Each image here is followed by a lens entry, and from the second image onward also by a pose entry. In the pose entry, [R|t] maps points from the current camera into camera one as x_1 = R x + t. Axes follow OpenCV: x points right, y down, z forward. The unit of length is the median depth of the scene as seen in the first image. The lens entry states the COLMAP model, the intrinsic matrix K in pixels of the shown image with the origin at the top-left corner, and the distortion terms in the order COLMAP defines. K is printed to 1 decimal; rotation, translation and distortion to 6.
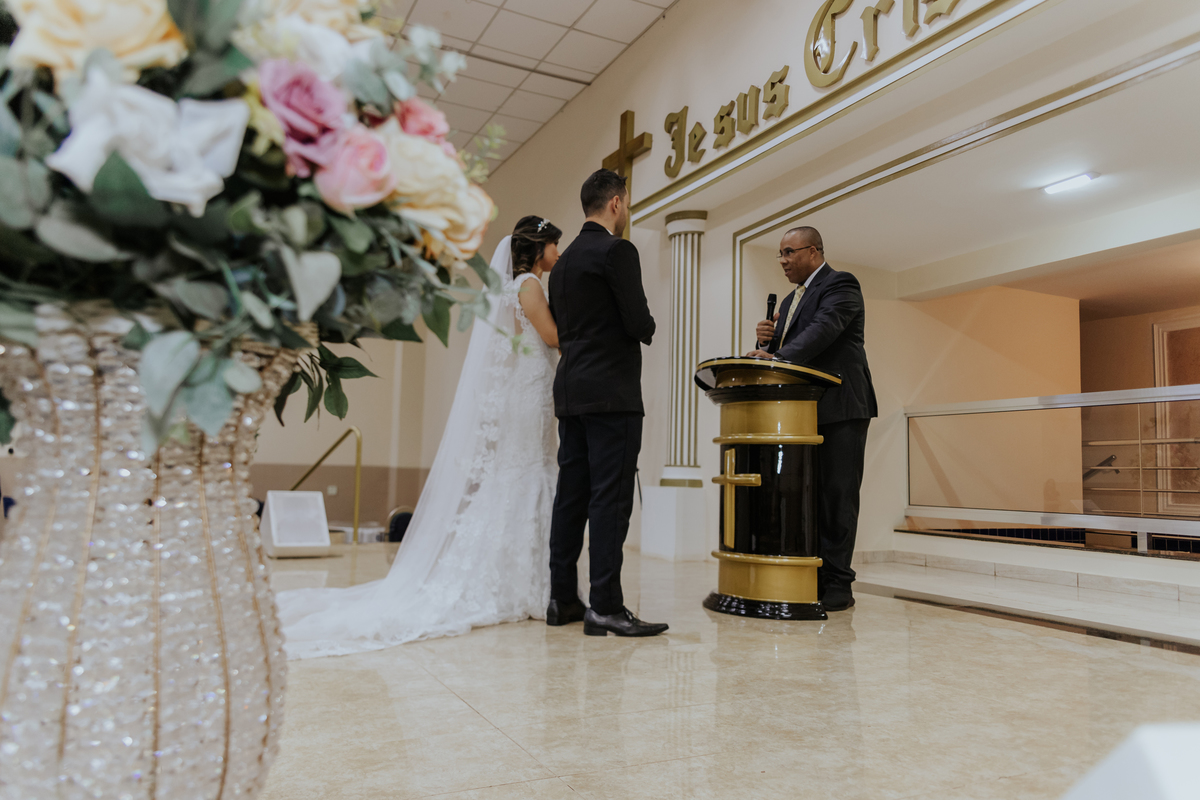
lens RADIAL K [[845.4, 0, 600.0], [0, 845.4, 400.0], [0, 0, 1]] dist [0.010142, 0.002508]
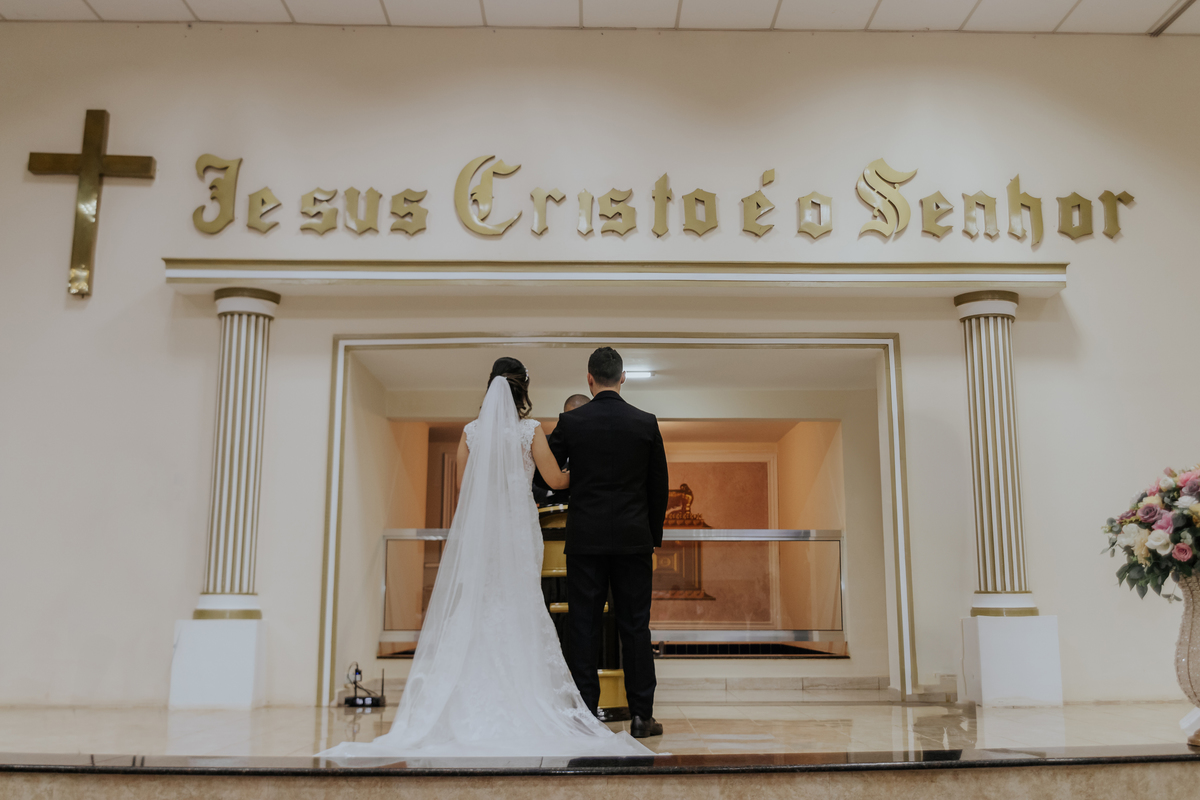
lens RADIAL K [[1251.6, 0, 600.0], [0, 1251.6, 400.0], [0, 0, 1]] dist [-0.004268, -0.005923]
pose [[0.420067, 0.122936, 0.899128, -0.880748], [-0.068857, 0.992243, -0.103498, -0.007720], [-0.904877, -0.018435, 0.425274, 0.160848]]
